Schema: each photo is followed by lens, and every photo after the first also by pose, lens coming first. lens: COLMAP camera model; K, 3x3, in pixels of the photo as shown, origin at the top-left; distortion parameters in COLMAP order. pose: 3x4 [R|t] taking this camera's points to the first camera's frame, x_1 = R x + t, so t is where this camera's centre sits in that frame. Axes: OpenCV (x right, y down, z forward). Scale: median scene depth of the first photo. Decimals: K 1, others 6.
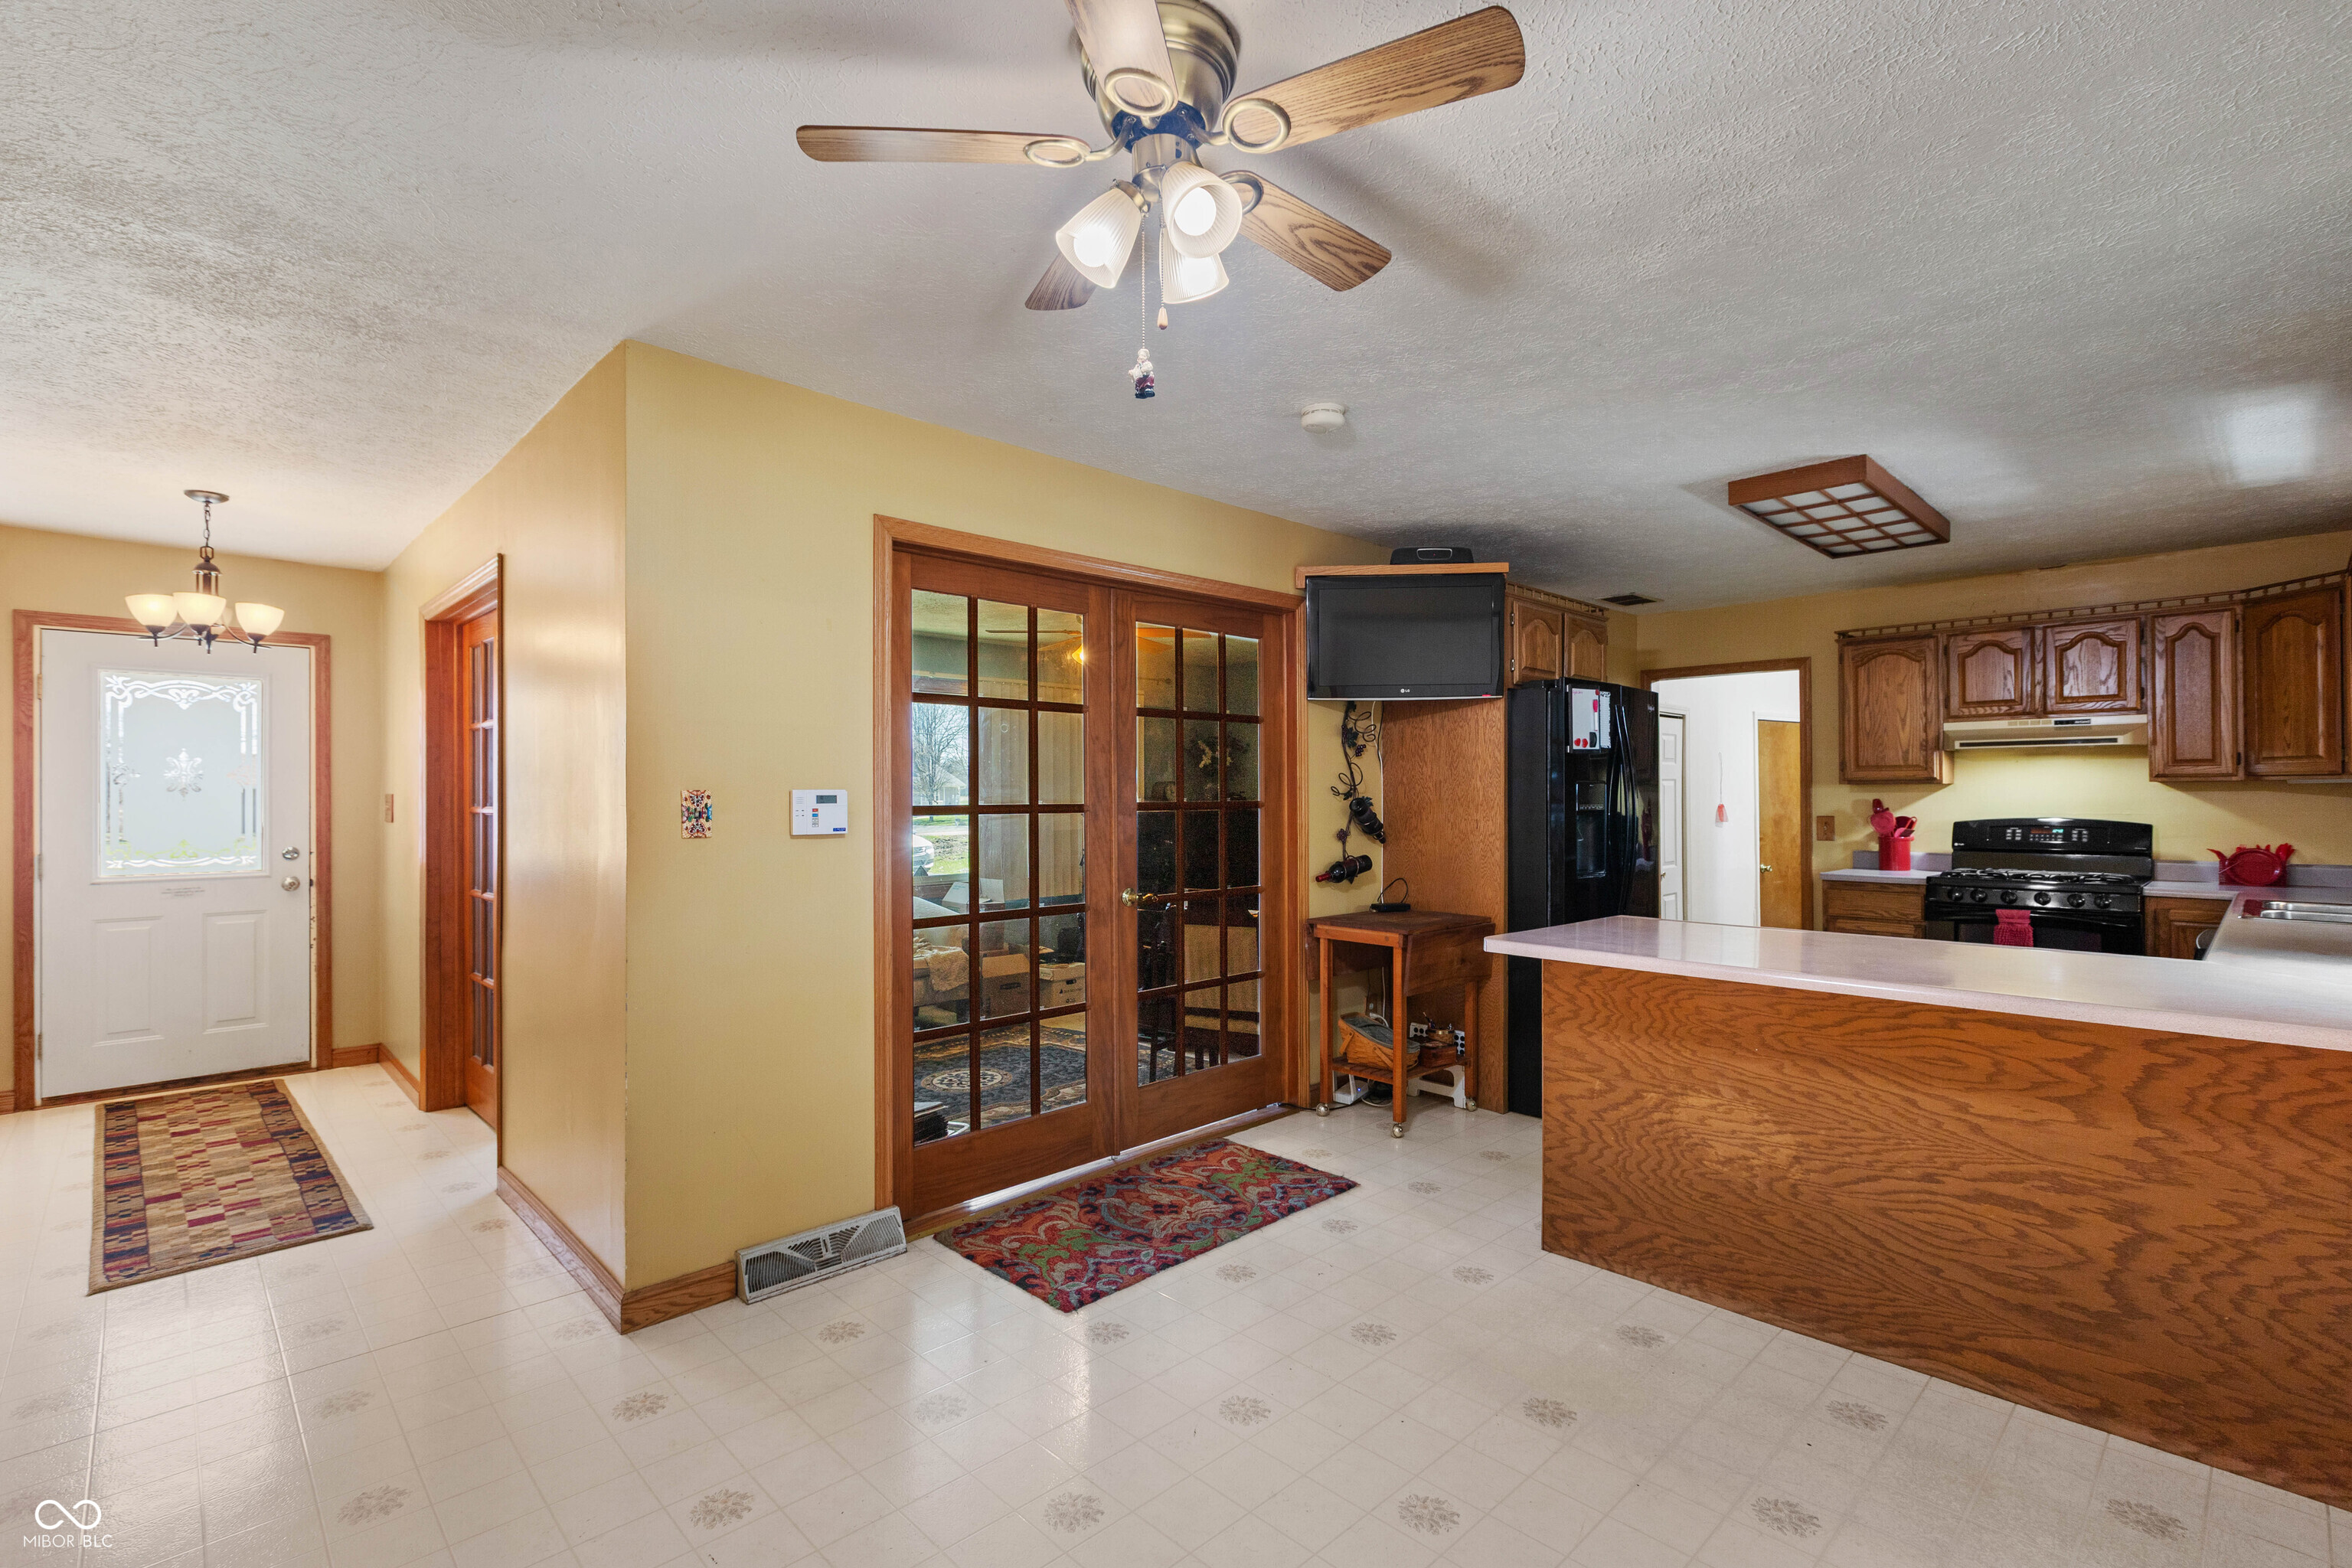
lens RADIAL K [[1073.3, 0, 1185.6], [0, 1073.3, 785.5], [0, 0, 1]] dist [0.005961, -0.001811]
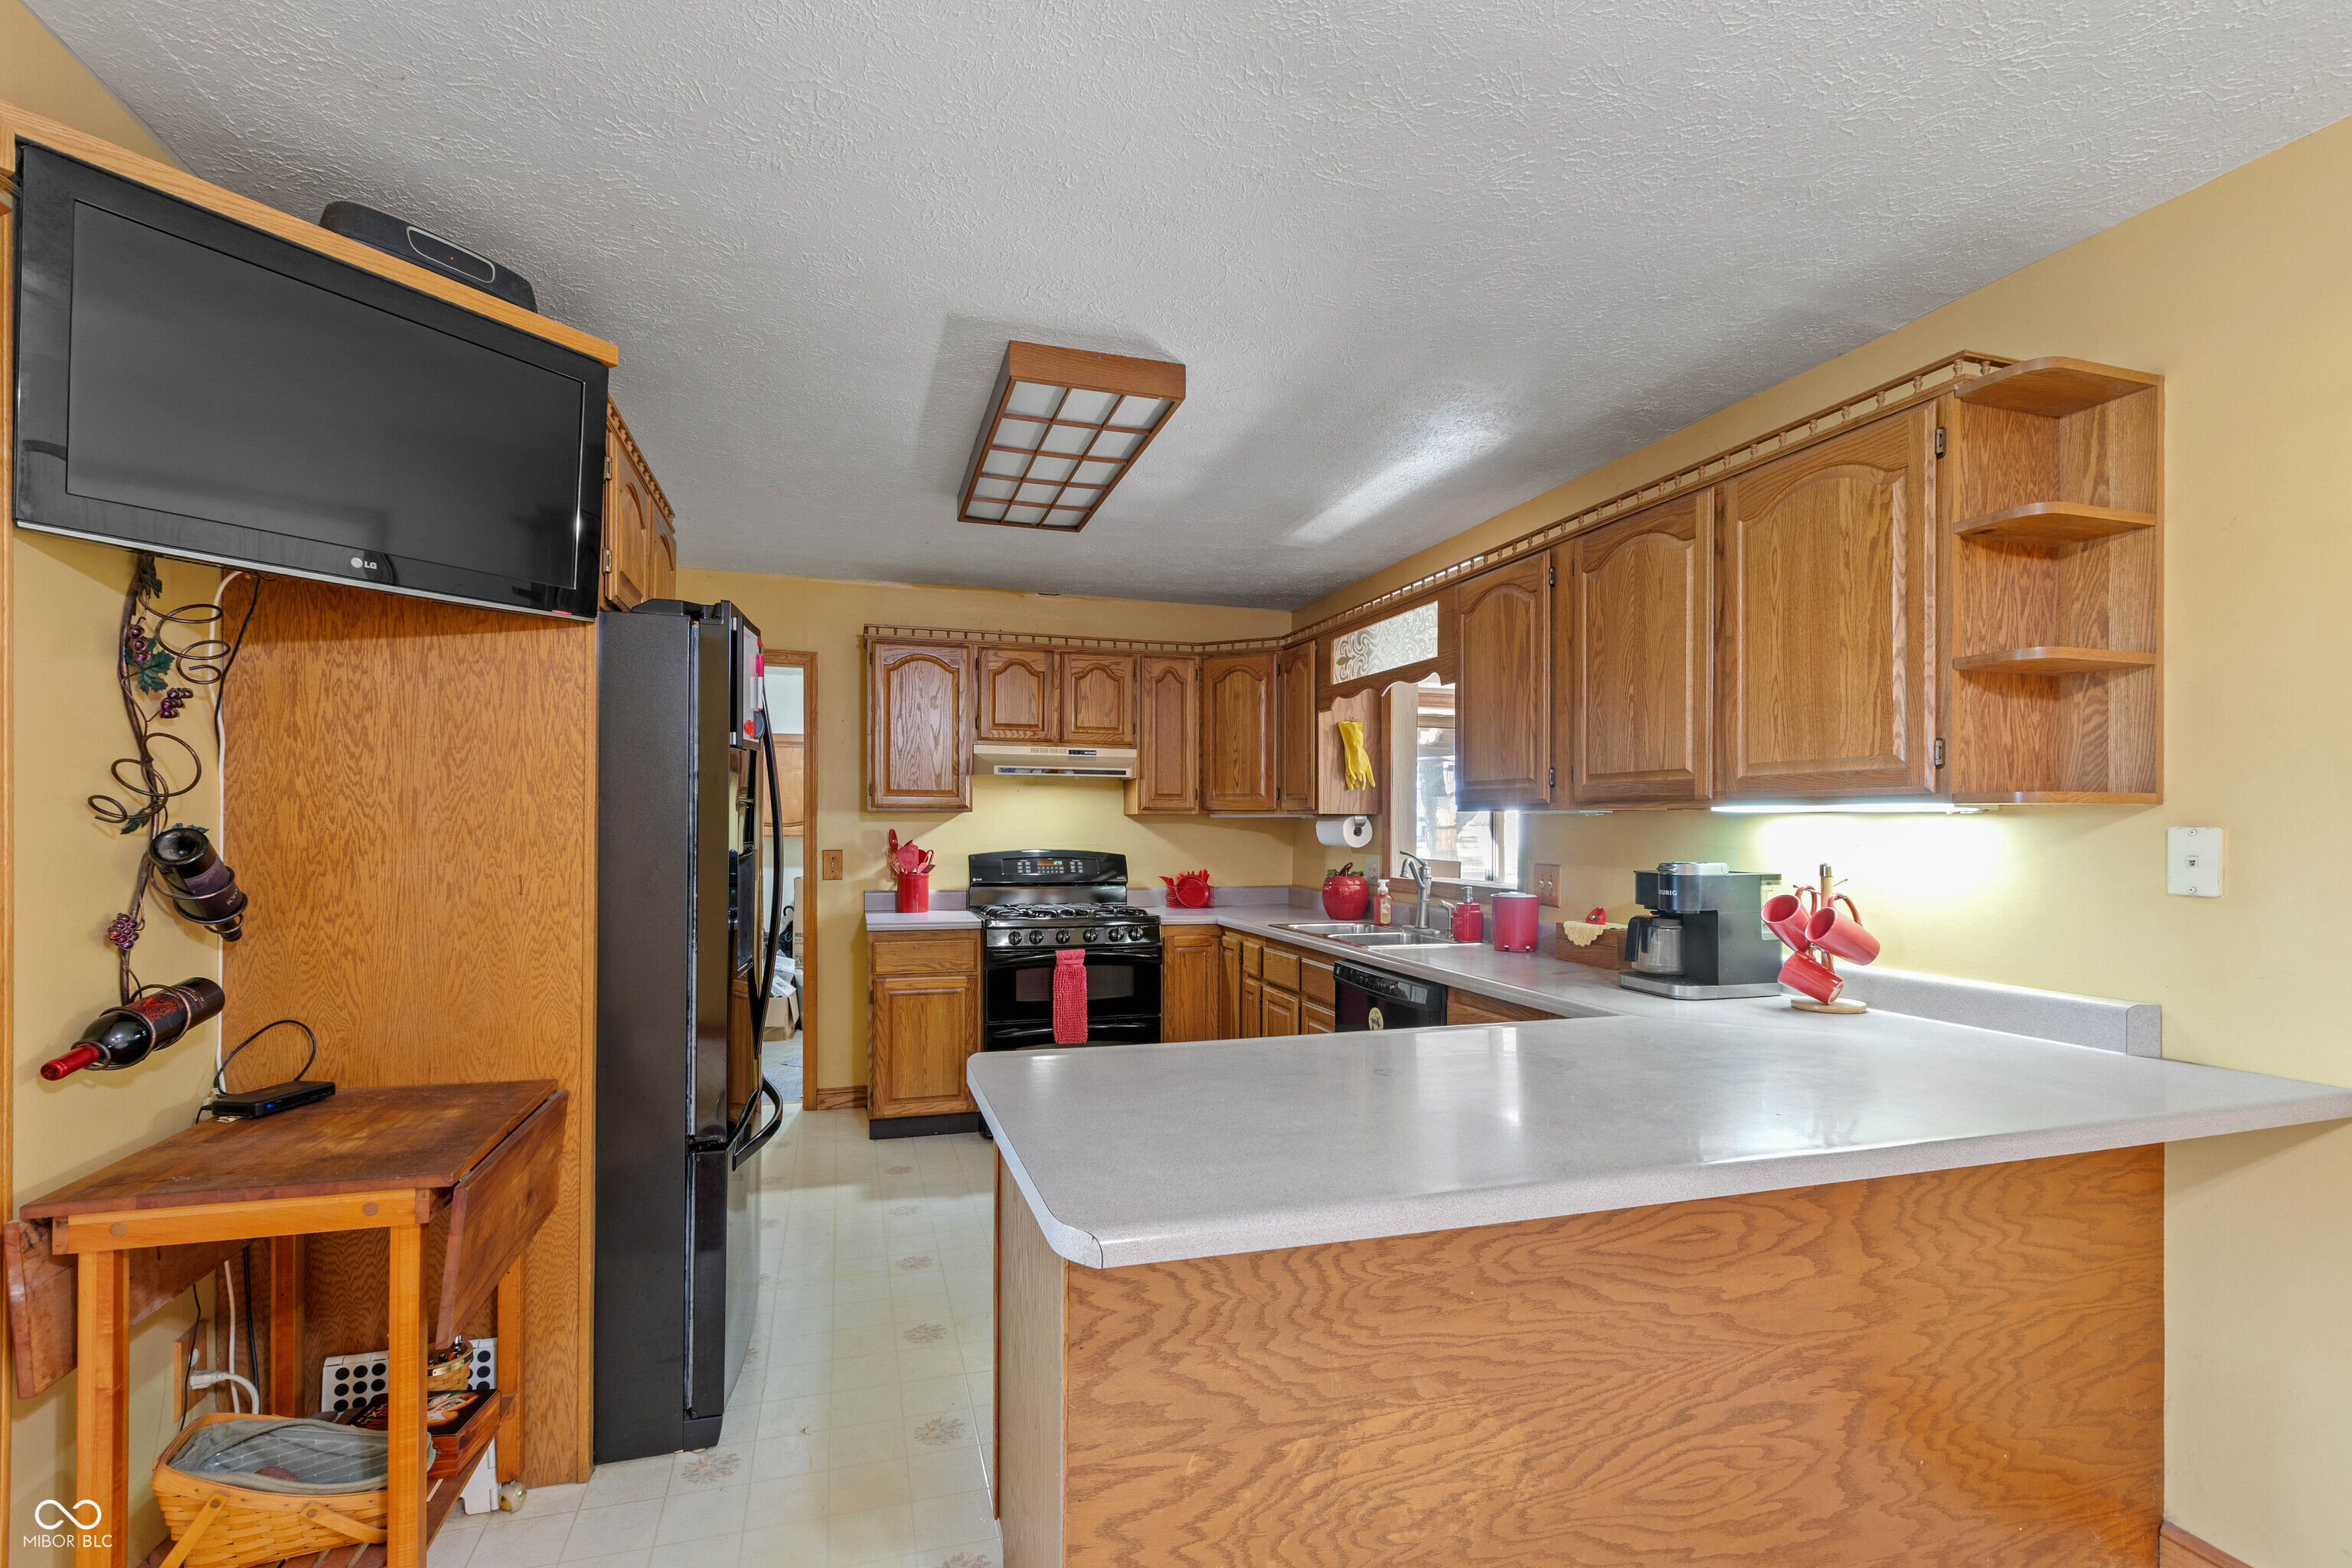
lens RADIAL K [[1073.3, 0, 1181.2], [0, 1073.3, 825.9], [0, 0, 1]] dist [0.005961, -0.001811]
pose [[0.448553, 0.004246, 0.893746, -0.023131], [-0.016959, 0.999849, 0.003761, 0.004420], [-0.893595, -0.016844, 0.448558, 0.661188]]
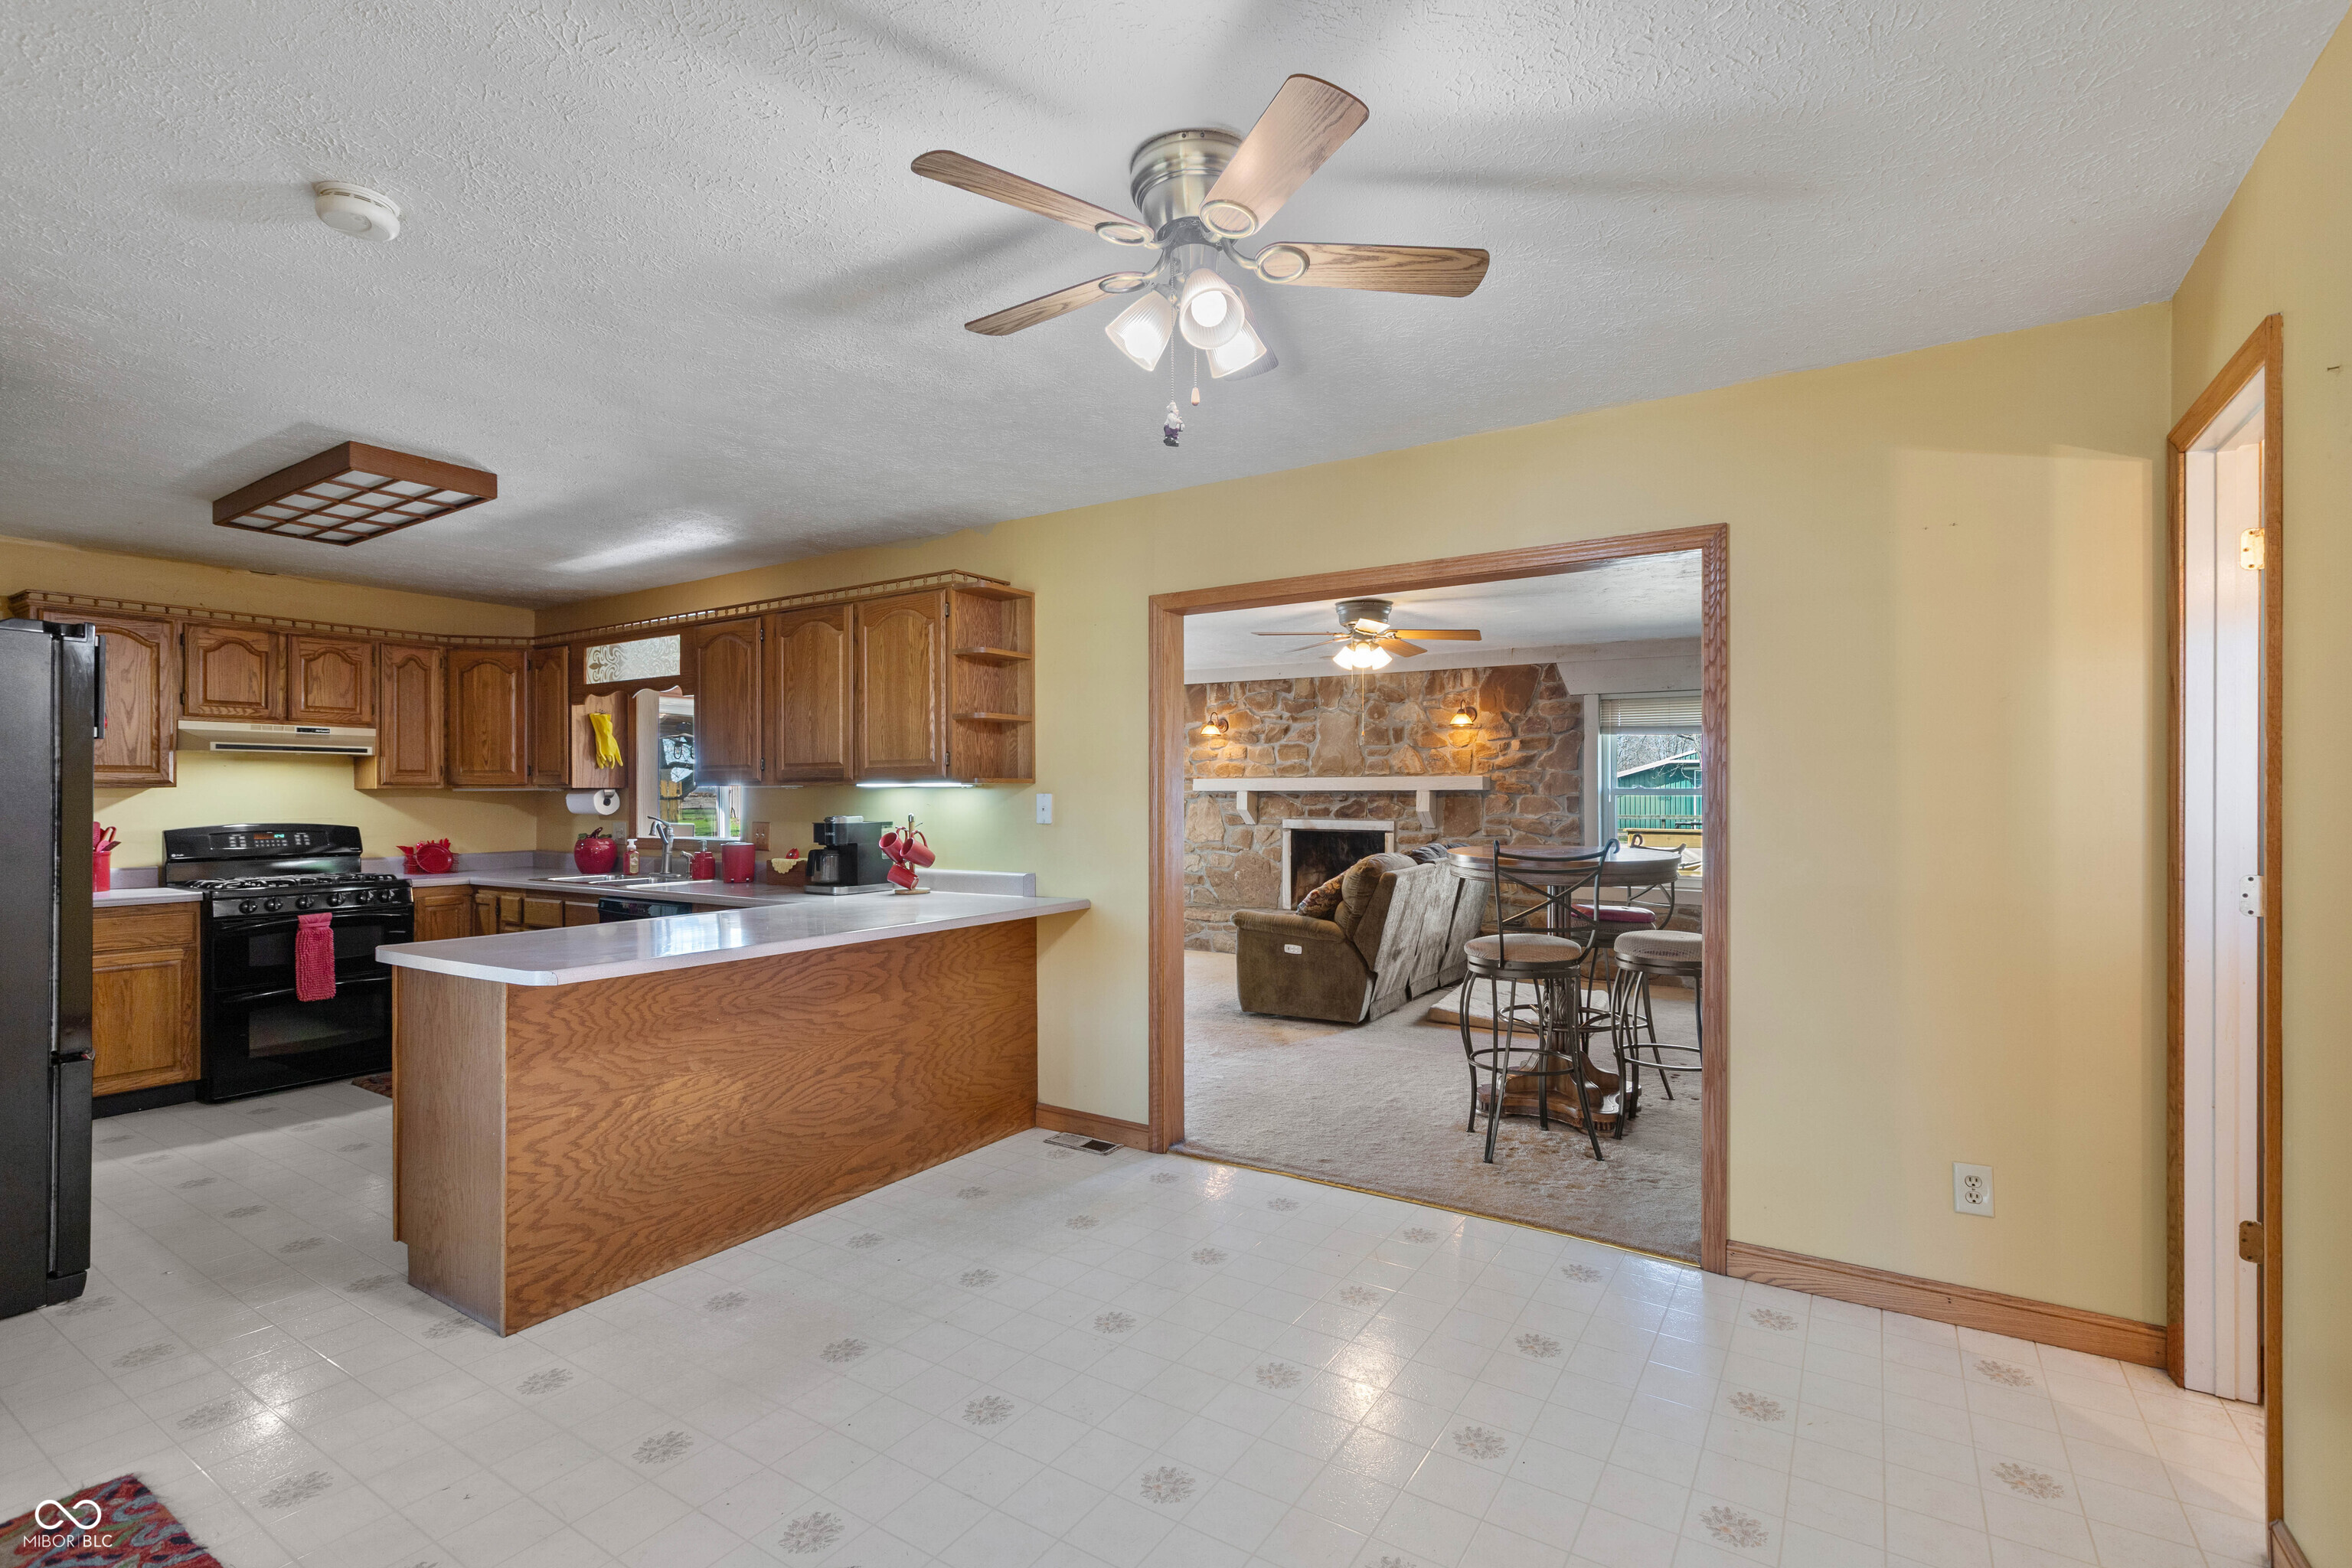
lens RADIAL K [[1073.3, 0, 1179.6], [0, 1073.3, 781.7], [0, 0, 1]] dist [0.005961, -0.001811]
pose [[-0.224183, 0.016127, 0.974414, -0.528291], [-0.006190, 0.999819, -0.017971, 0.005854], [-0.974528, -0.010061, -0.224042, 0.577532]]
